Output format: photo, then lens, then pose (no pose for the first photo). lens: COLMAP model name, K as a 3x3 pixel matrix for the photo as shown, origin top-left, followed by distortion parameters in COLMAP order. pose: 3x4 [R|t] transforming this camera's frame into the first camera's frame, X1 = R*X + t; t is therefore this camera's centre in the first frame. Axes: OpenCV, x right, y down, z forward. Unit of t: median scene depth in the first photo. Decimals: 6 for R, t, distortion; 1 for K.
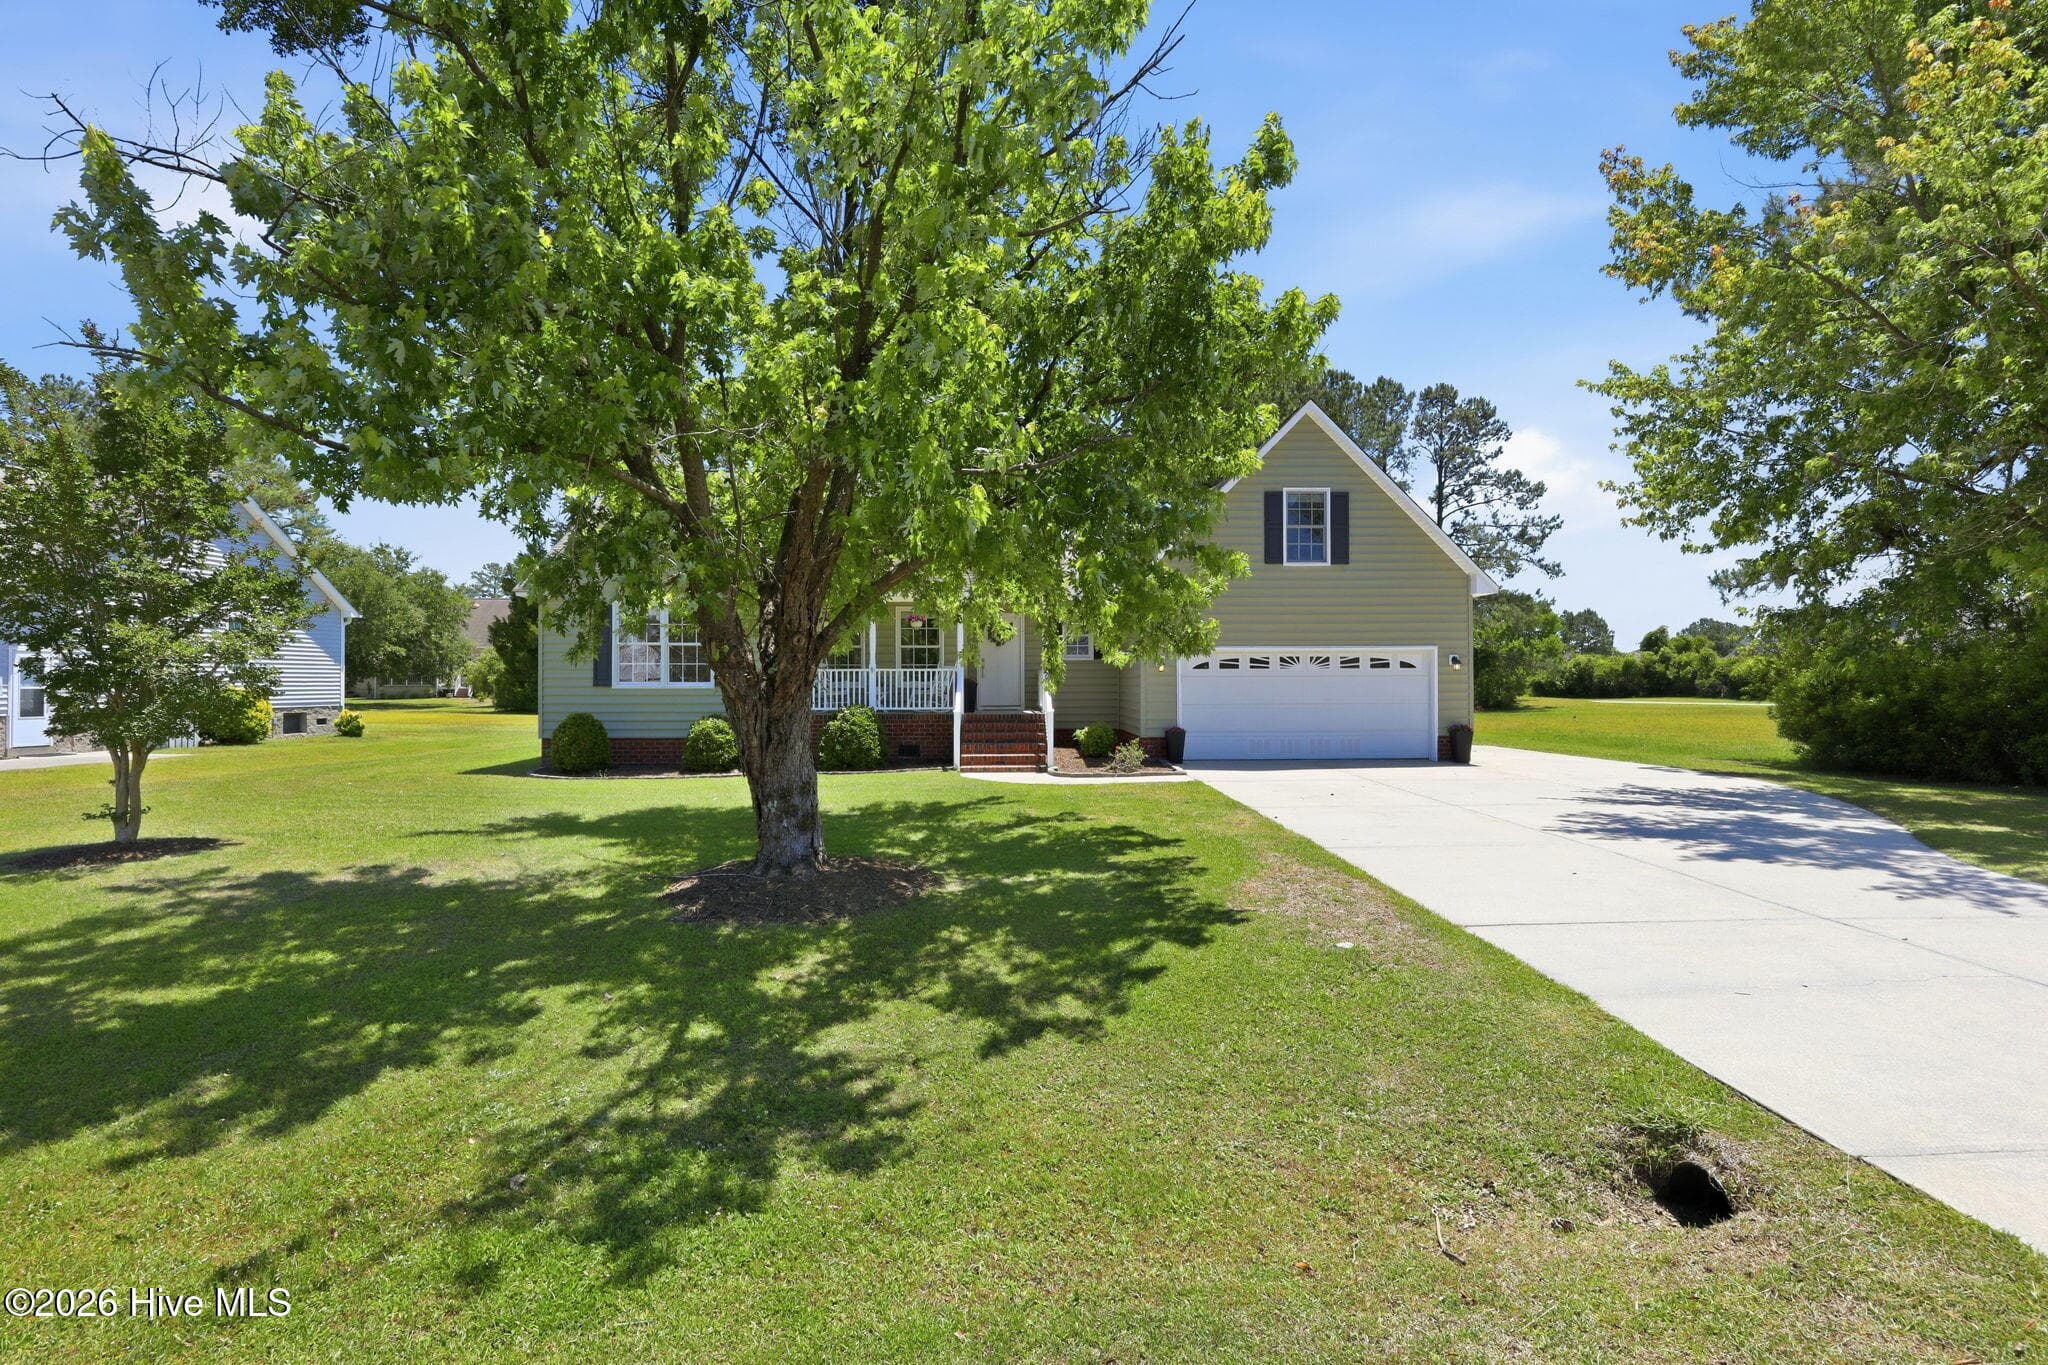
lens RADIAL K [[1063.1, 0, 1020.6], [0, 1063.1, 681.0], [0, 0, 1]] dist [-0.000539, -0.000163]
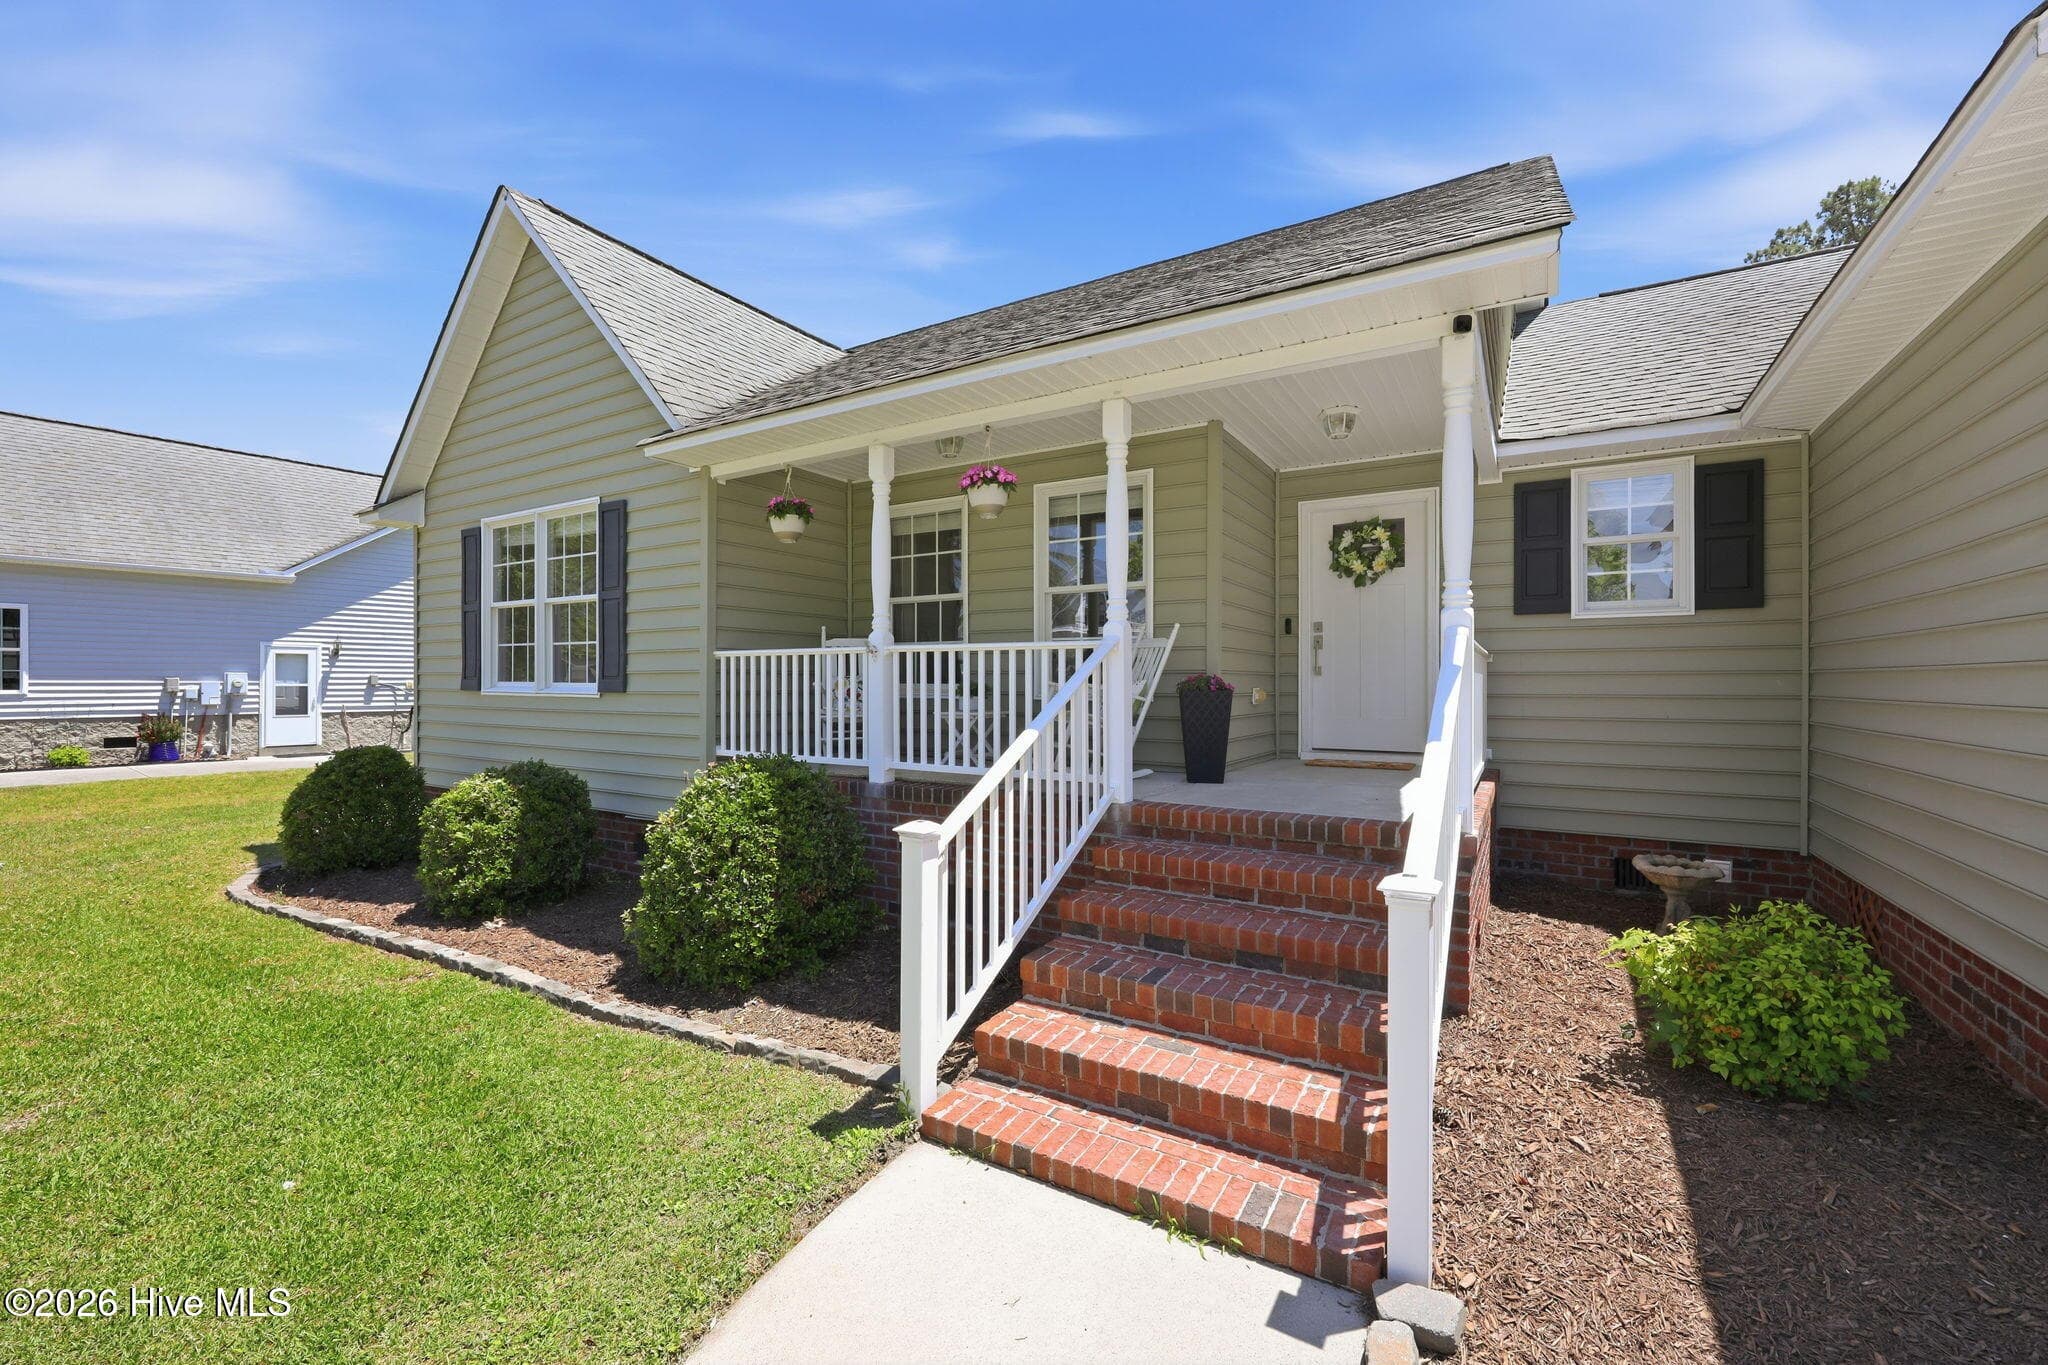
lens RADIAL K [[827.7, 0, 1023.2], [0, 827.7, 685.7], [0, 0, 1]] dist [-0.000111, -0.000116]
pose [[0.843672, 0.006402, -0.536821, 0.041053], [-0.002197, 0.999962, 0.008473, -0.001373], [0.536855, -0.005969, 0.843653, 0.819027]]
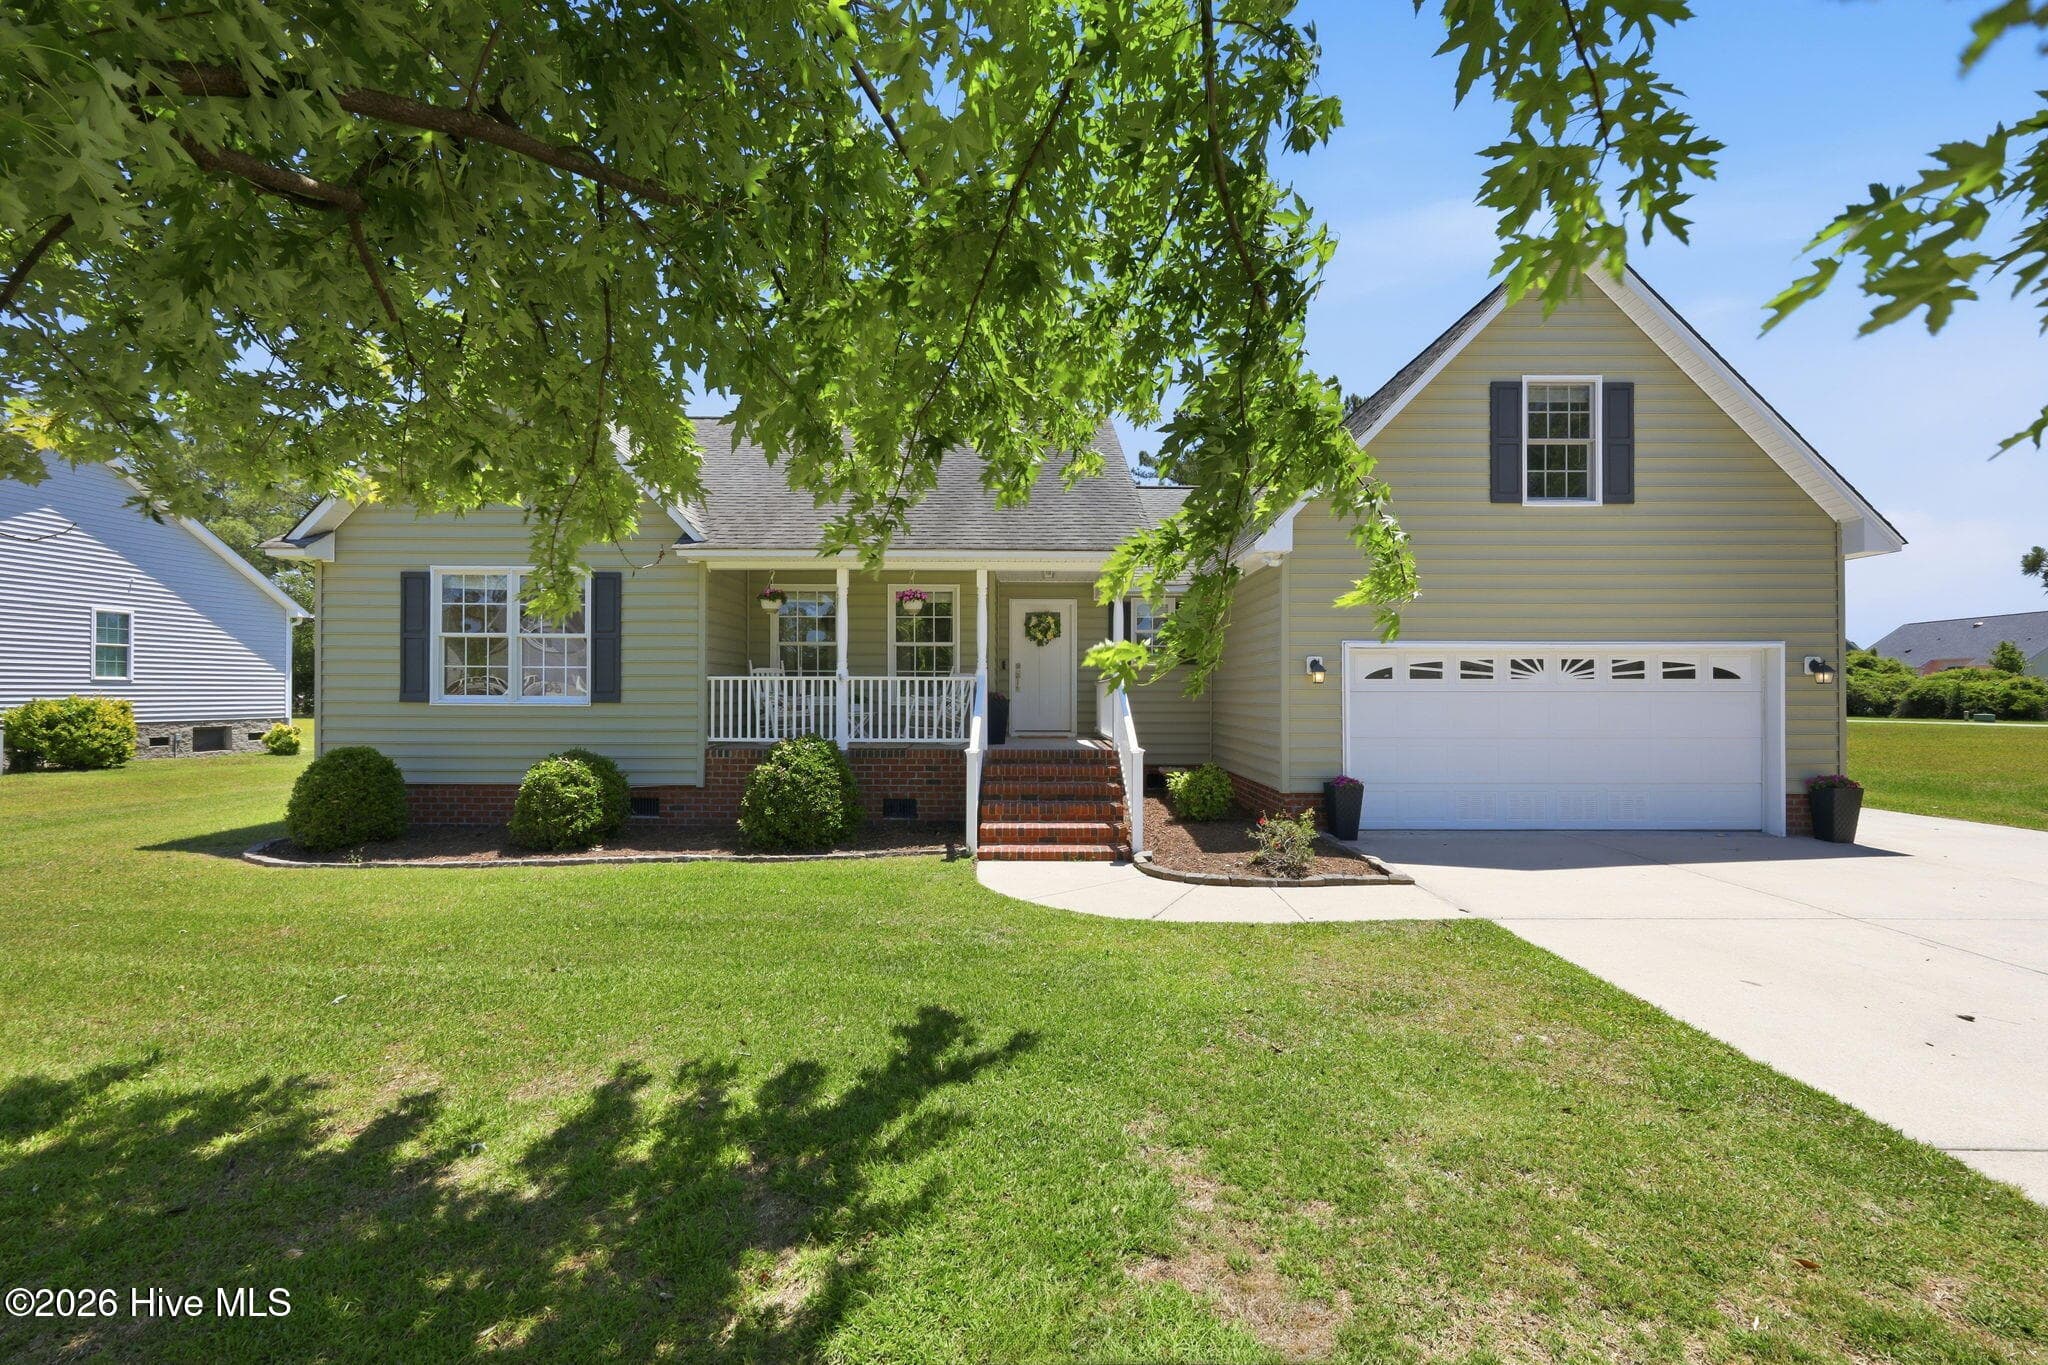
lens RADIAL K [[827.7, 0, 1023.2], [0, 827.7, 685.7], [0, 0, 1]] dist [-0.000111, -0.000116]
pose [[0.999654, 0.004633, -0.025877, -0.020287], [-0.004779, 0.999973, -0.005577, -0.003933], [0.025851, 0.005699, 0.999650, 0.524757]]
